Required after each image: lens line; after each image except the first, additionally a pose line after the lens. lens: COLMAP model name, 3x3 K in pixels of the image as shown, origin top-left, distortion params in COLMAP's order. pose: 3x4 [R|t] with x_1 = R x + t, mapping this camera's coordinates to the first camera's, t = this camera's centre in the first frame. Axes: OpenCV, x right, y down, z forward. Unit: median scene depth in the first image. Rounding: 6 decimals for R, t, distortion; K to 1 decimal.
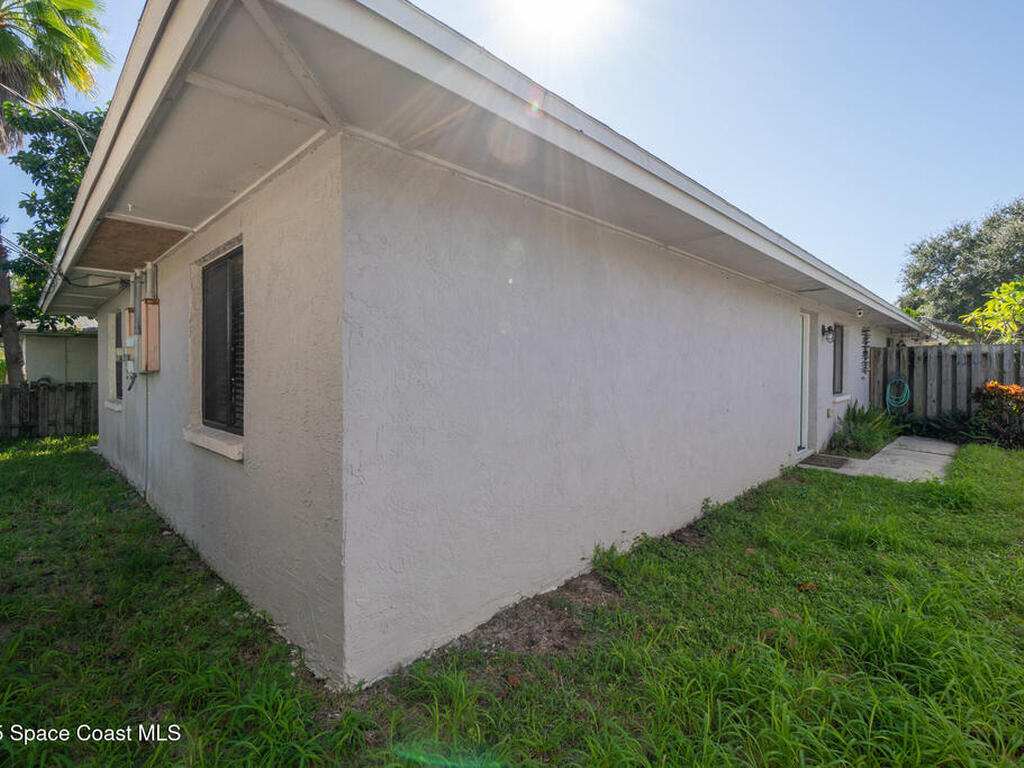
lens RADIAL K [[487.1, 0, 509.9], [0, 487.1, 379.5], [0, 0, 1]] dist [-0.001816, 0.002370]
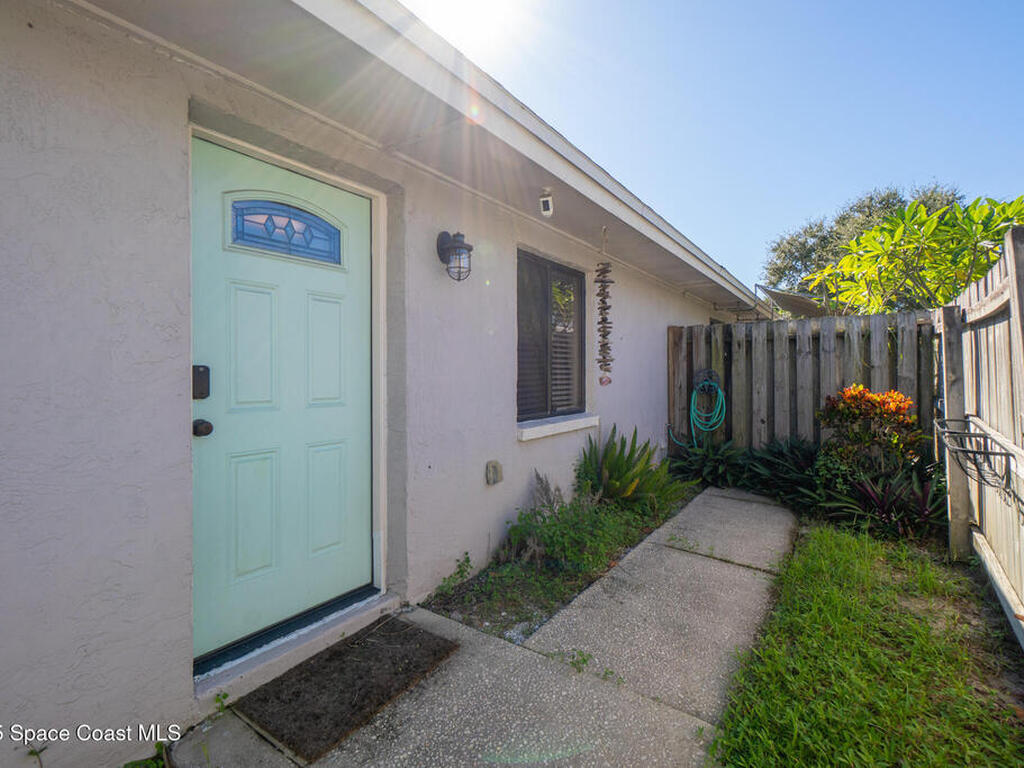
lens RADIAL K [[487.1, 0, 514.0], [0, 487.1, 379.8], [0, 0, 1]] dist [-0.001816, 0.002370]
pose [[0.982820, -0.005721, 0.184476, 0.496944], [0.007284, 0.999943, -0.007795, -0.000064], [-0.184420, 0.009005, 0.982806, 0.513952]]
